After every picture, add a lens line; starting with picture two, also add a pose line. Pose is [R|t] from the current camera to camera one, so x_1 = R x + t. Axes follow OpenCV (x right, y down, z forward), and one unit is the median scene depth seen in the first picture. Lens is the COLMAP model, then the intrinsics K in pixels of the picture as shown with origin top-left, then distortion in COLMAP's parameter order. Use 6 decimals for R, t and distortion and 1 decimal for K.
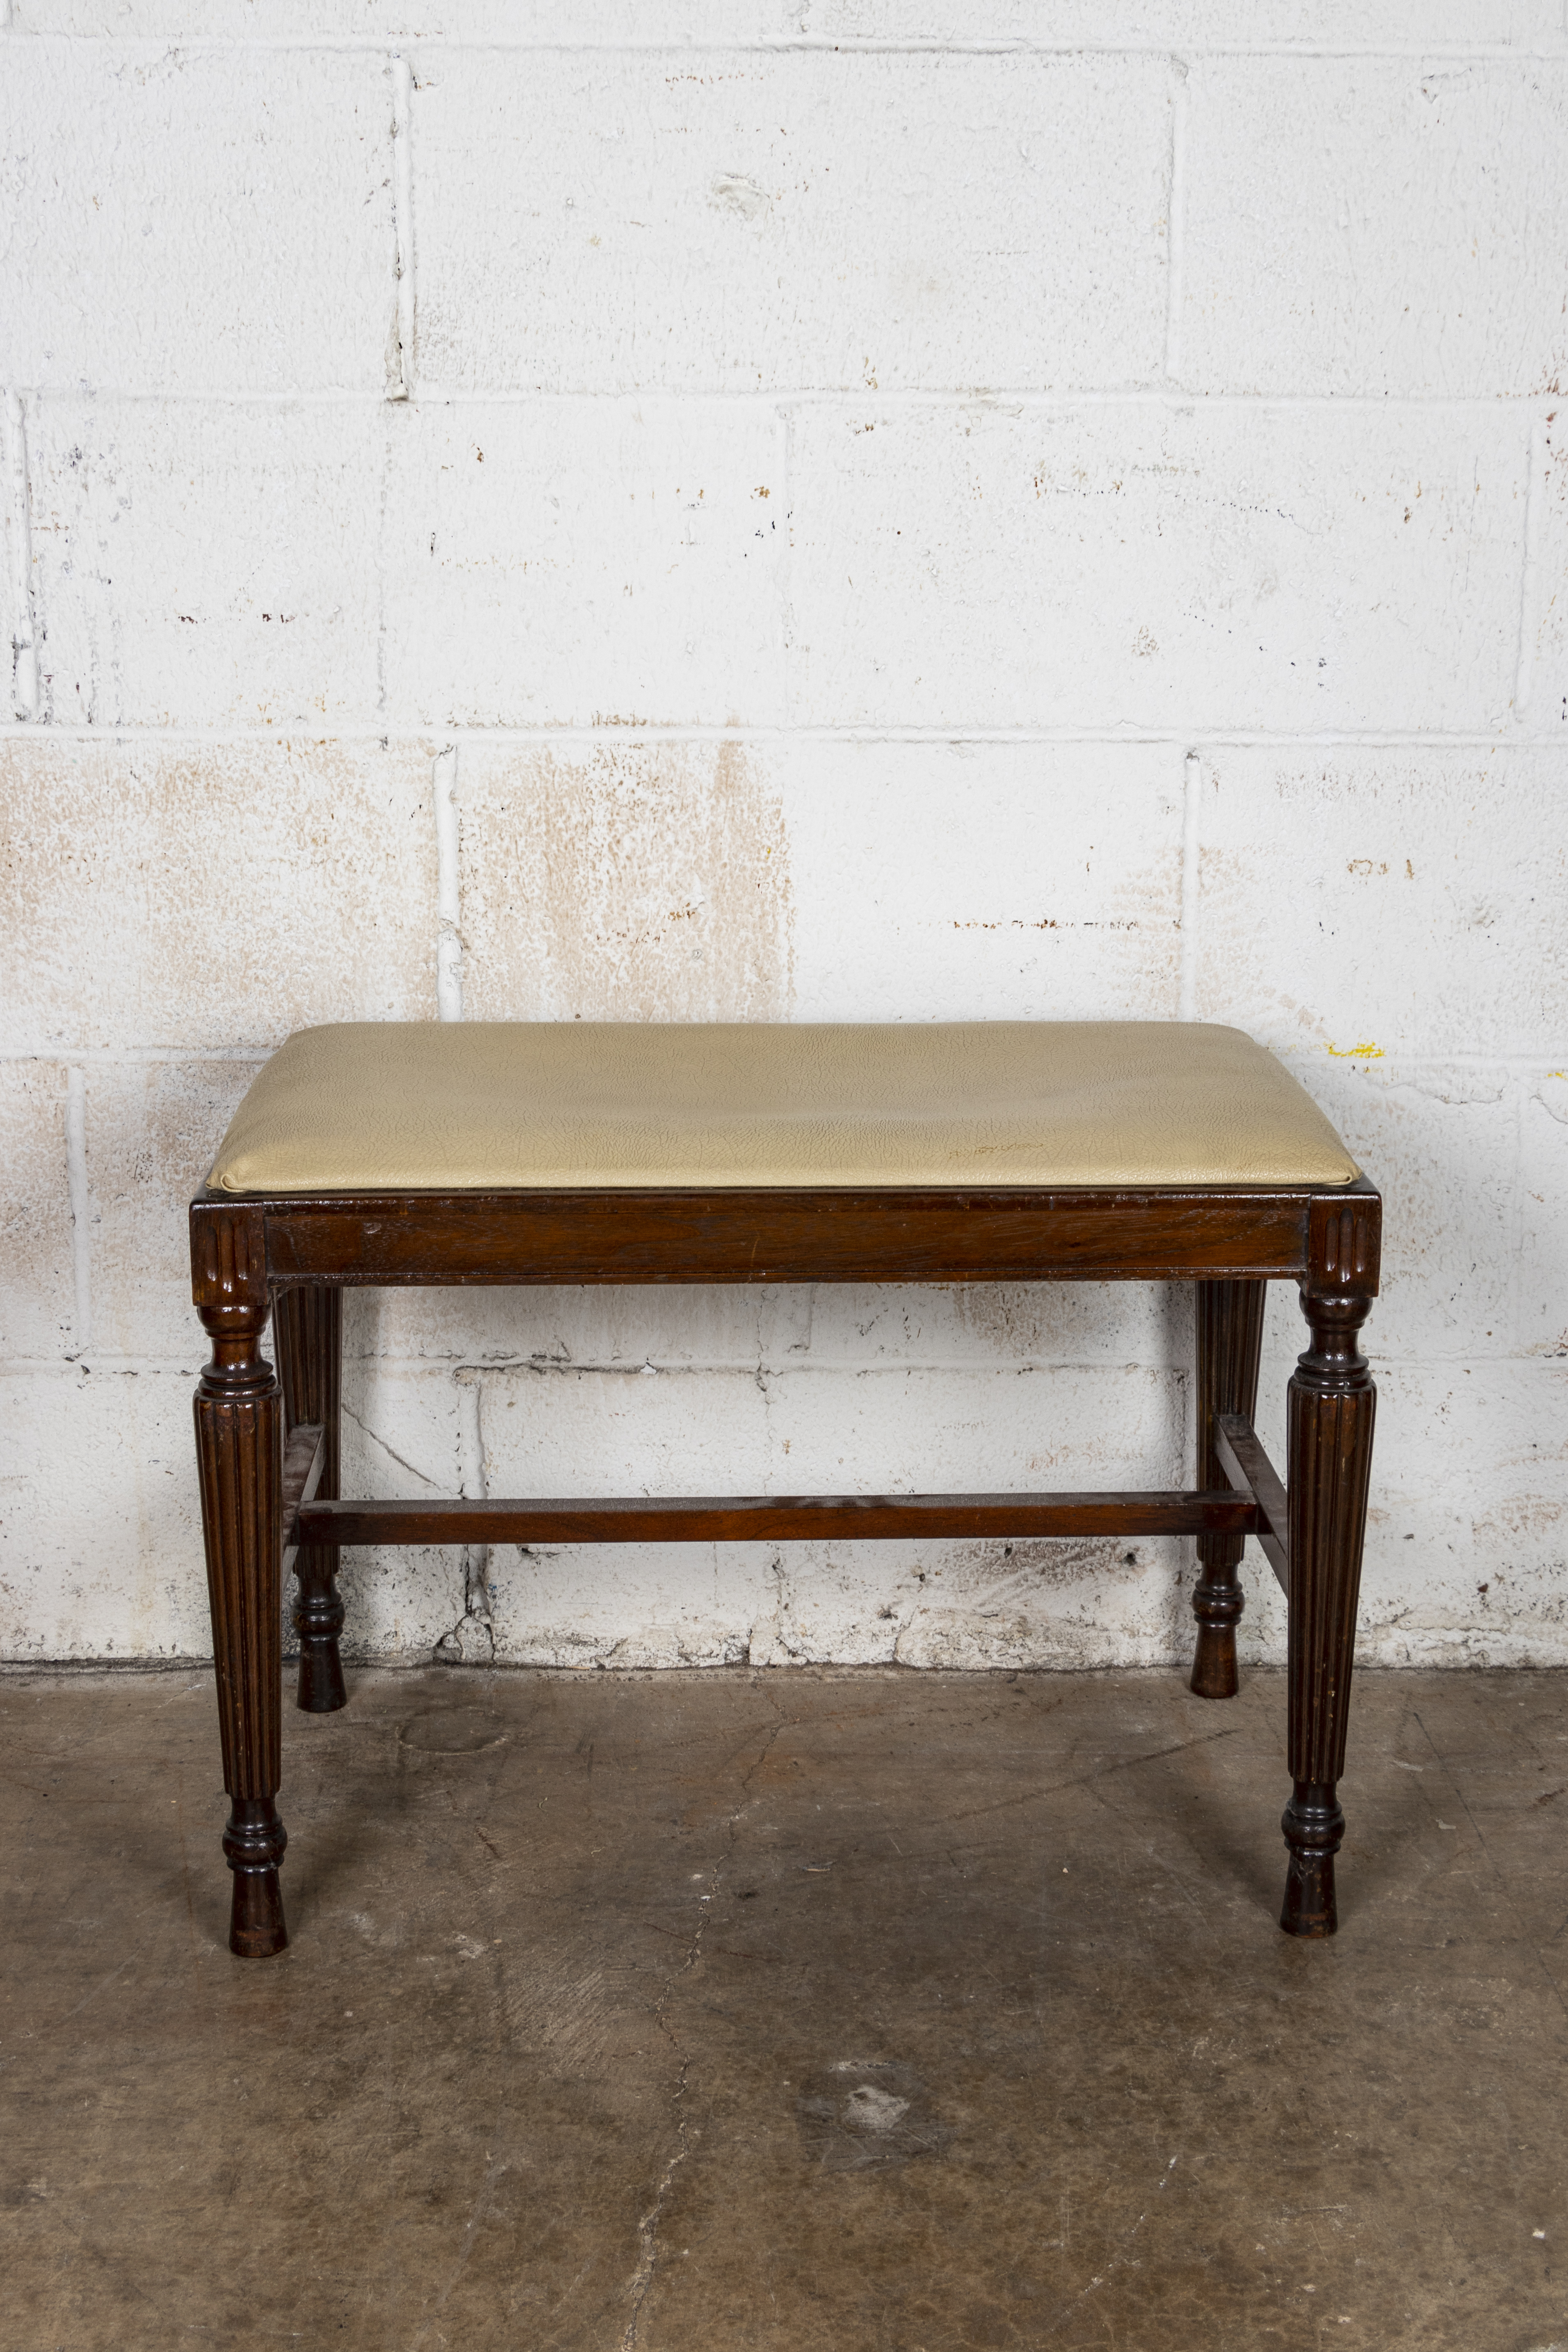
lens RADIAL K [[3270.2, 0, 830.0], [0, 3270.2, 1144.9], [0, 0, 1]] dist [-0.010559, 0.131400]
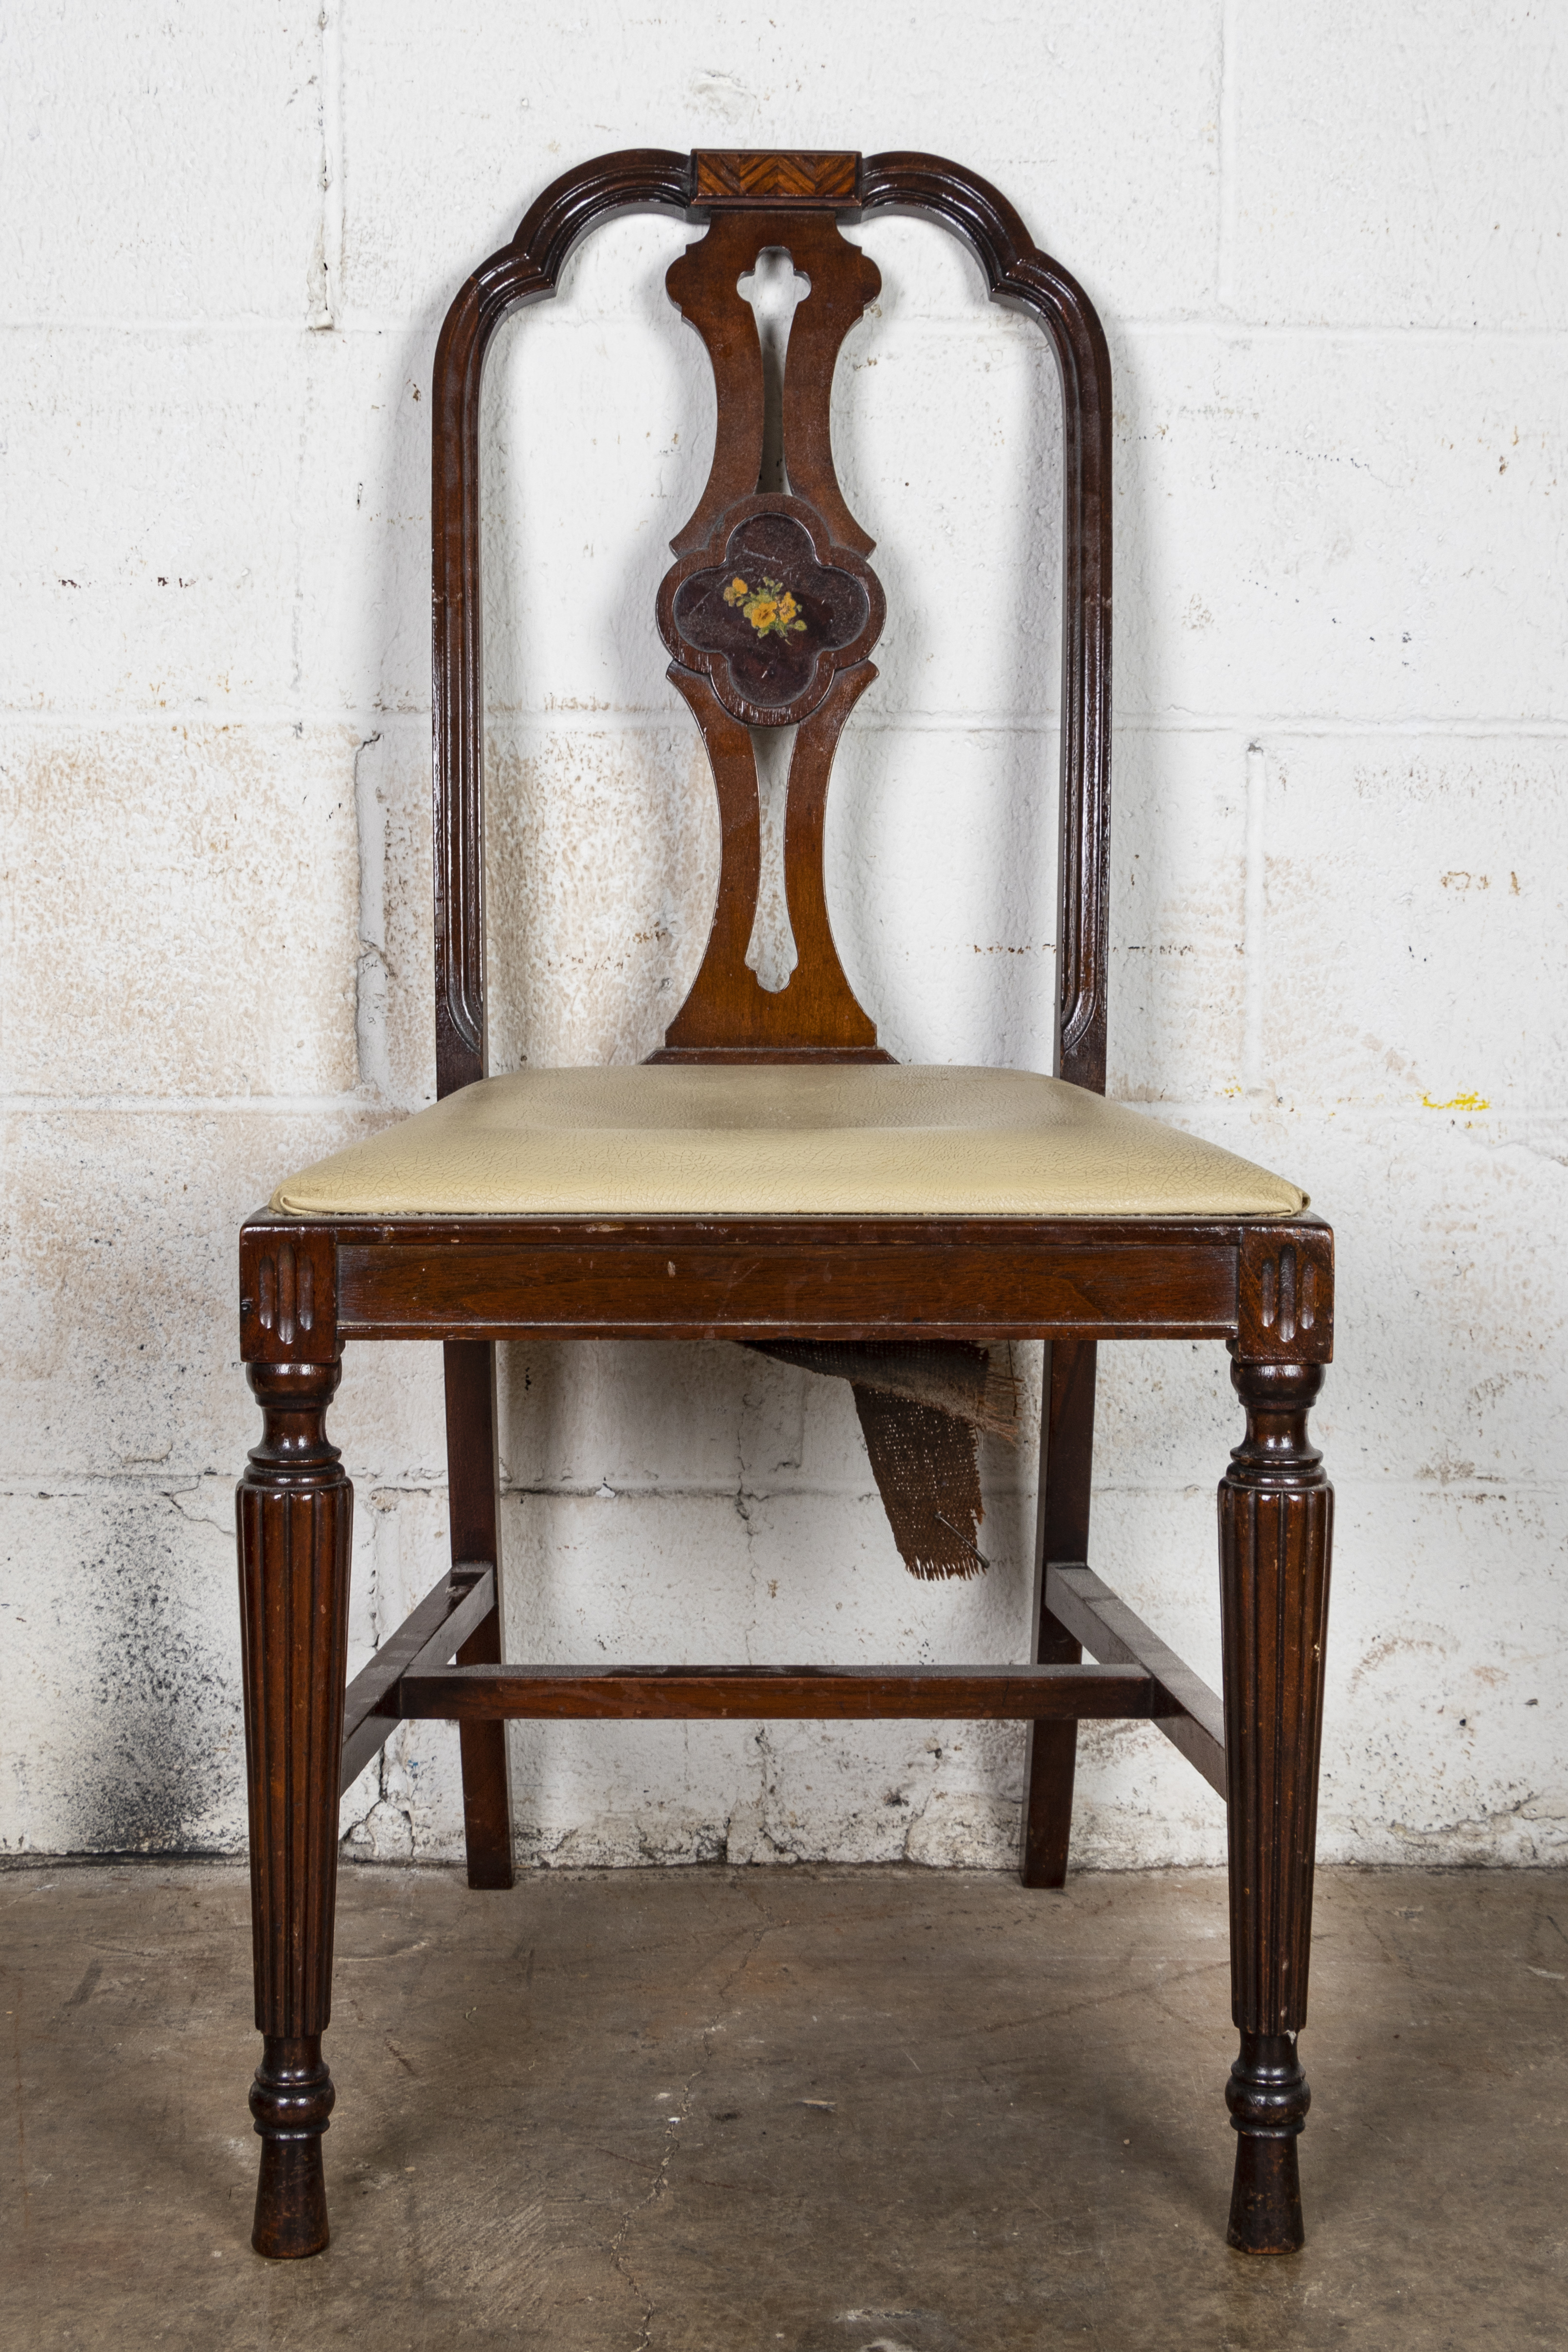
lens RADIAL K [[3521.7, 0, 799.8], [0, 3521.7, 1019.9], [0, 0, 1]] dist [-0.016763, 0.107010]
pose [[1.000000, -0.000339, 0.000211, -0.007225], [0.000364, 0.990646, -0.136458, 0.076899], [-0.000163, 0.136458, 0.990646, 0.111789]]
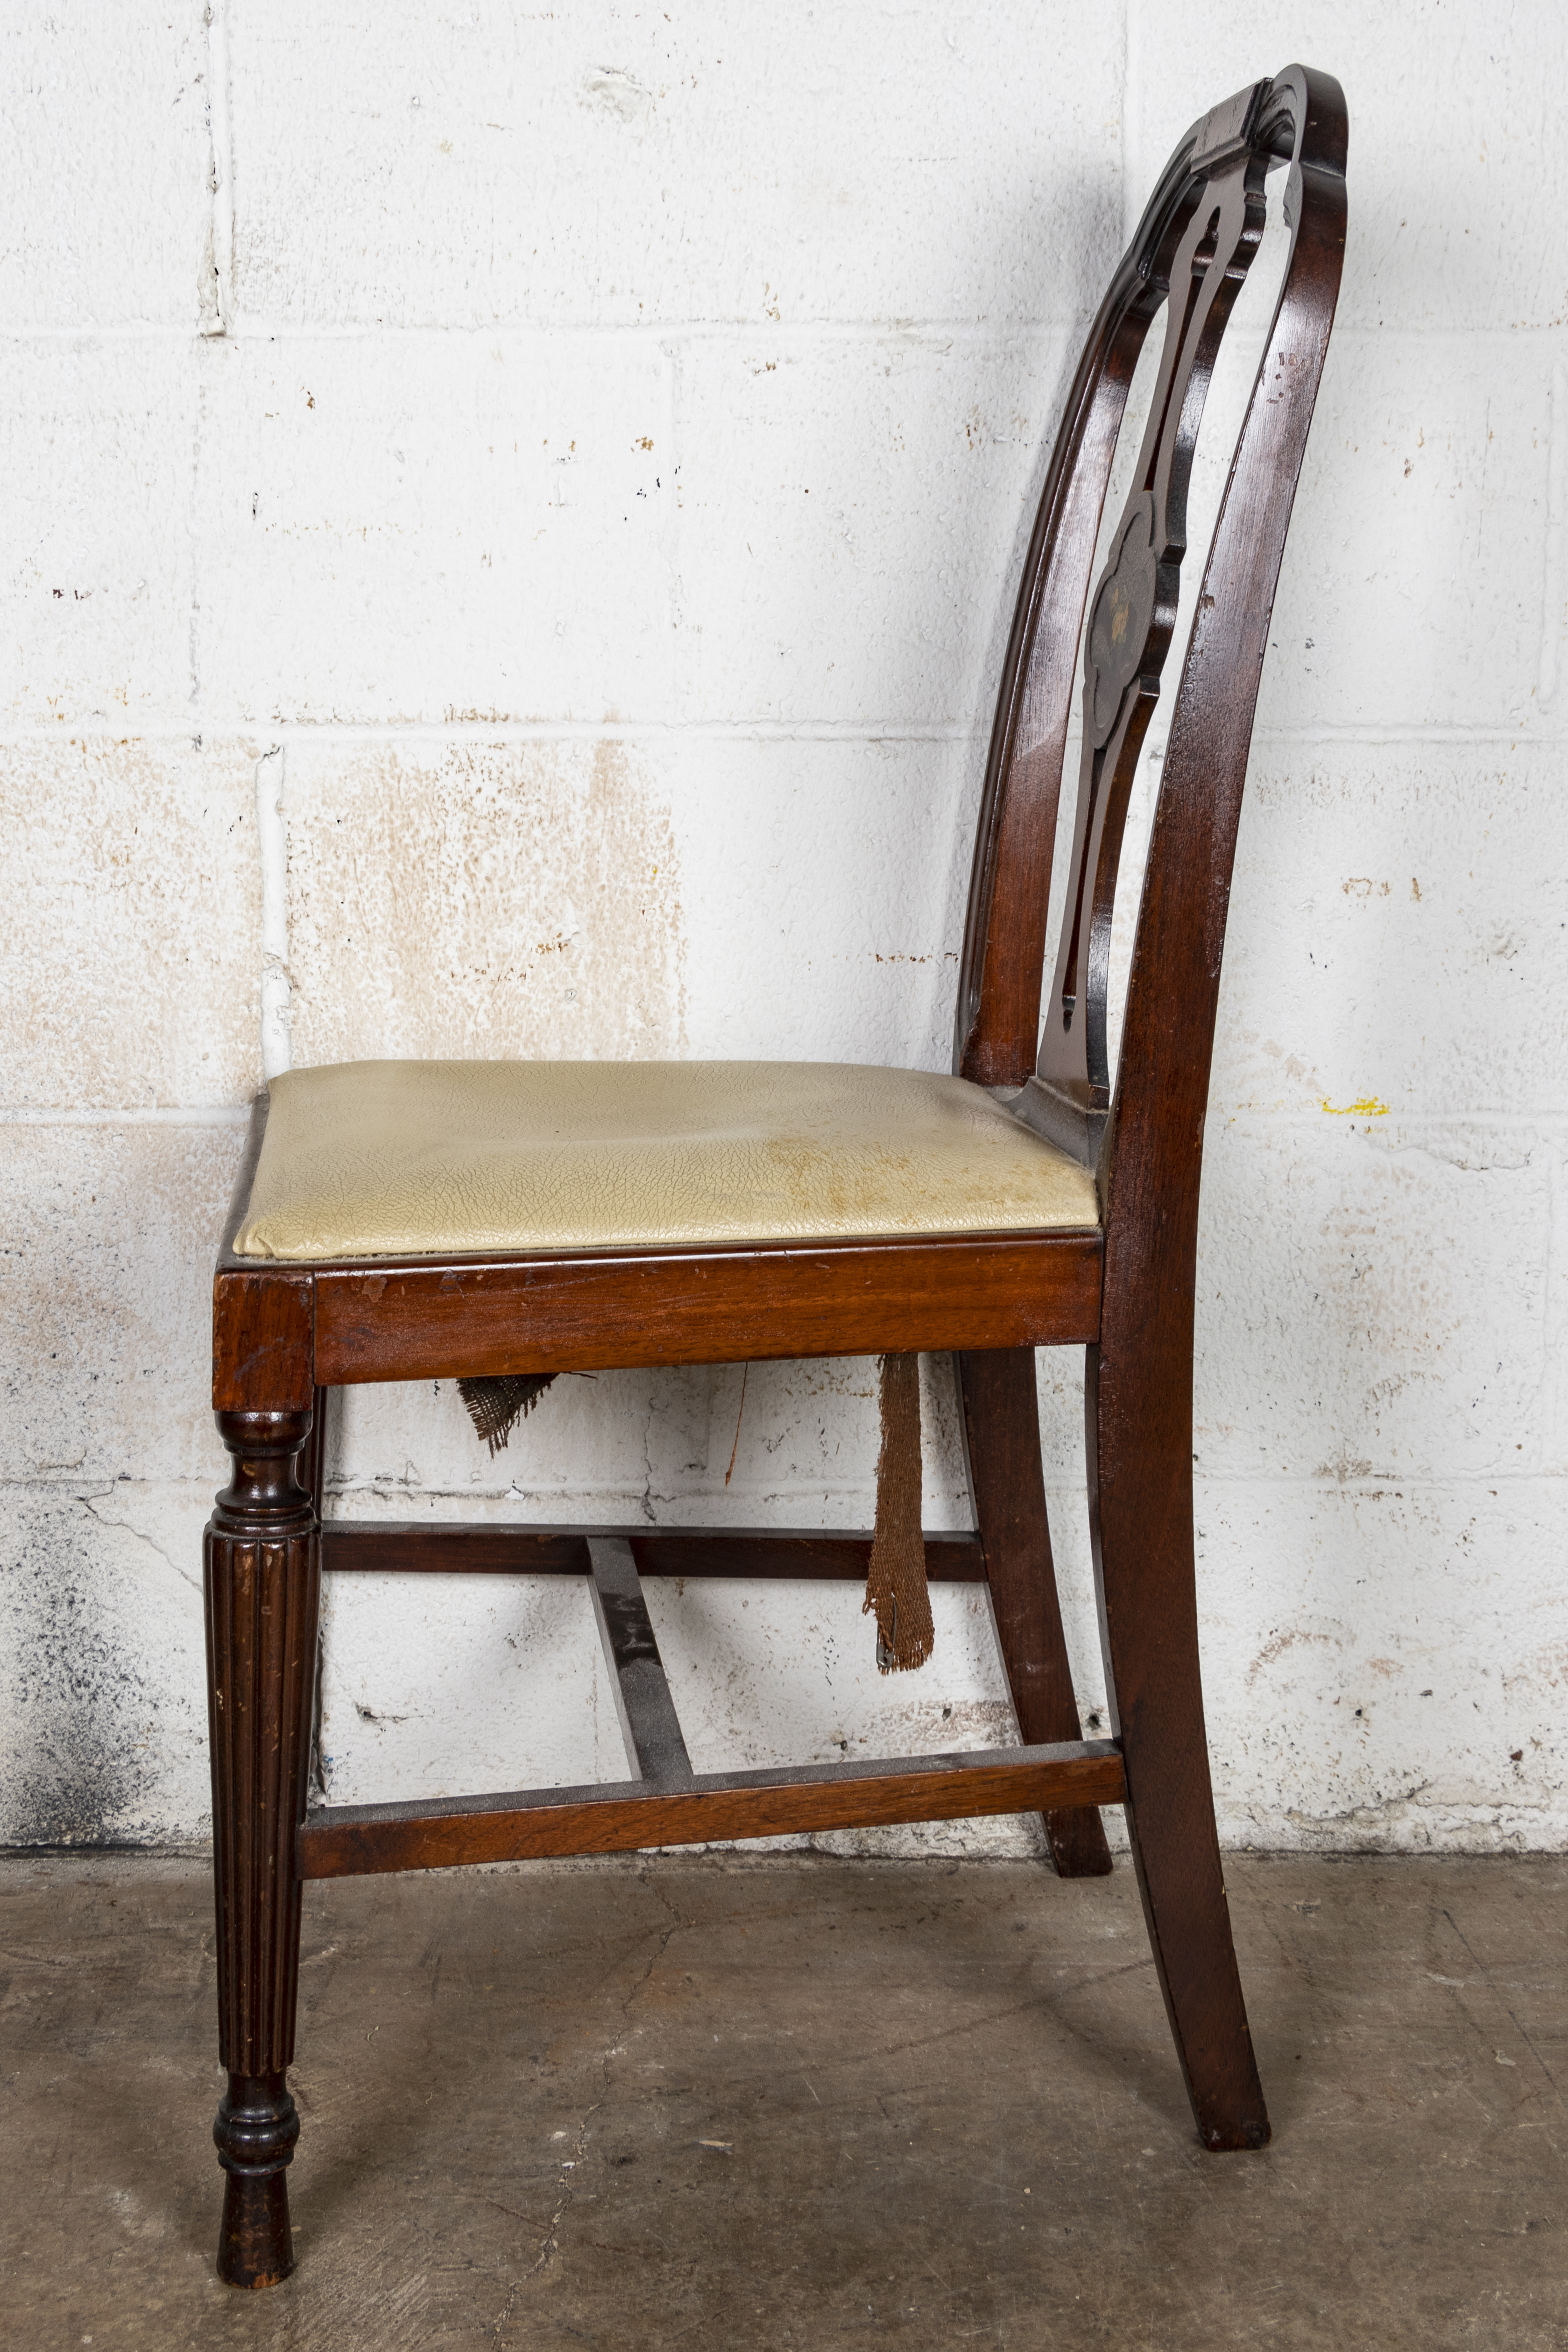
lens RADIAL K [[2952.7, 0, 749.8], [0, 2952.7, 1087.3], [0, 0, 1]] dist [-0.000085, 0.055583]
pose [[0.999981, -0.005059, -0.003556, 0.008348], [0.004734, 0.996271, -0.086146, 0.032486], [0.003978, 0.086127, 0.996276, 0.255059]]
